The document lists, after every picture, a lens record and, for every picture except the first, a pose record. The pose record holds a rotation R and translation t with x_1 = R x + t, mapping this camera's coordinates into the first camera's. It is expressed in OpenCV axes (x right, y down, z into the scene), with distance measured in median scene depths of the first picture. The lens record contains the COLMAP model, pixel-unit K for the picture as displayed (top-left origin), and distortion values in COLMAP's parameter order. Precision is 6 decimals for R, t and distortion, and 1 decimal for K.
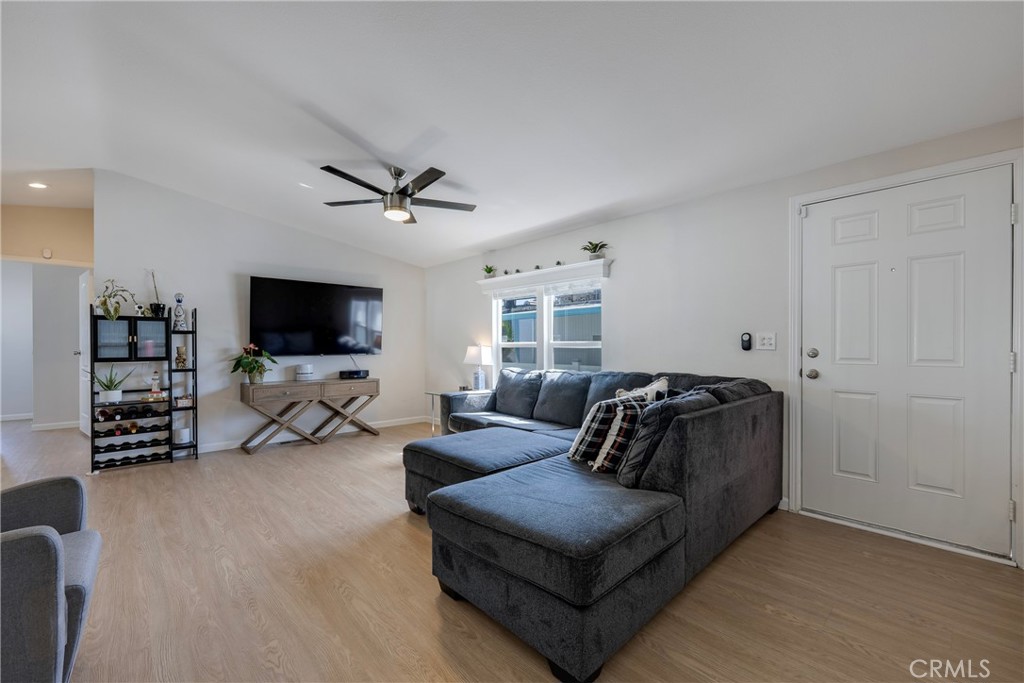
lens RADIAL K [[422.9, 0, 501.2], [0, 422.9, 342.8], [0, 0, 1]] dist [-0.001288, -0.000277]
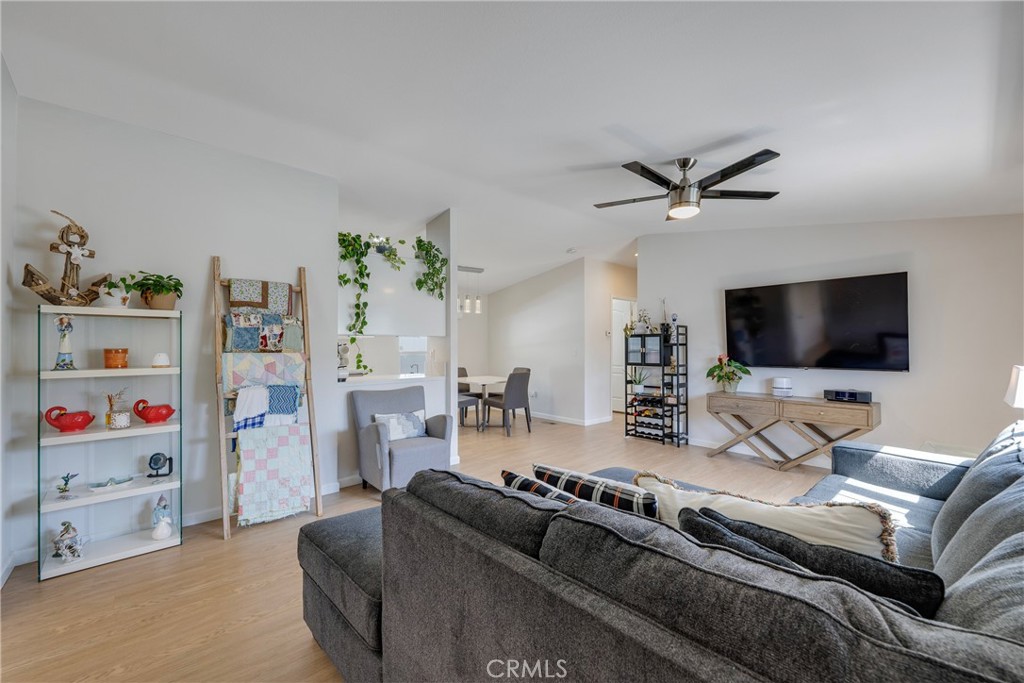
lens RADIAL K [[411.2, 0, 513.2], [0, 411.2, 345.7], [0, 0, 1]] dist [-0.000087, -0.000165]
pose [[0.003988, 0.000454, -0.999992, 0.493579], [0.007849, 0.999969, 0.000485, -0.026448], [0.999961, -0.007851, 0.003984, 0.539649]]
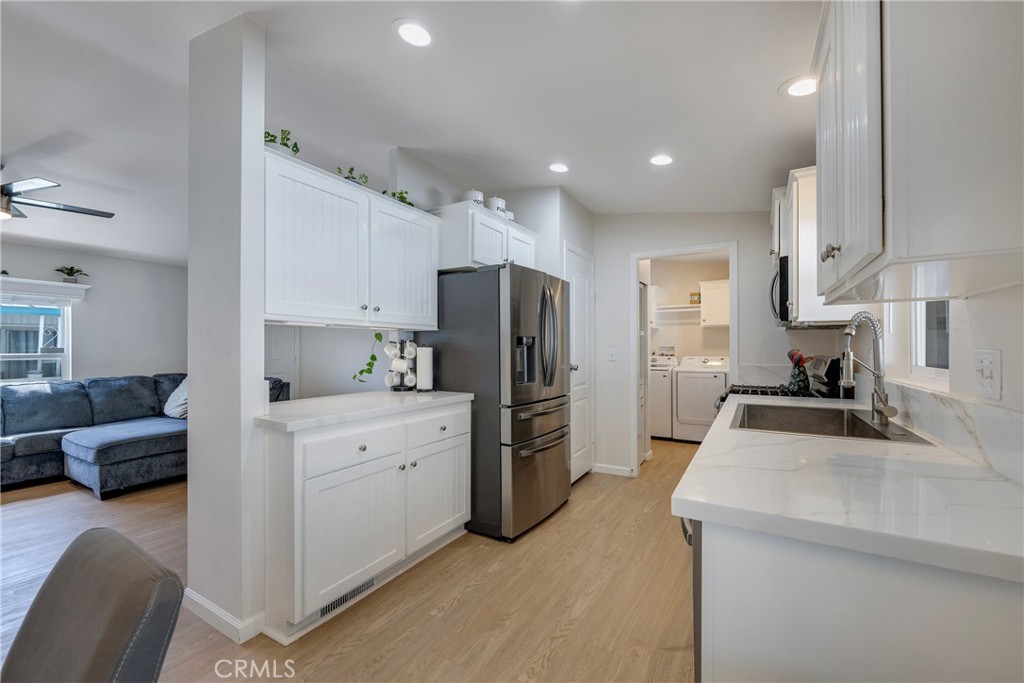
lens RADIAL K [[411.2, 0, 513.2], [0, 411.2, 345.7], [0, 0, 1]] dist [-0.000087, -0.000165]
pose [[-0.294077, 0.008238, 0.955746, -1.158303], [-0.003722, 0.999945, -0.009764, -0.019794], [-0.955775, -0.006428, -0.294030, 0.175902]]
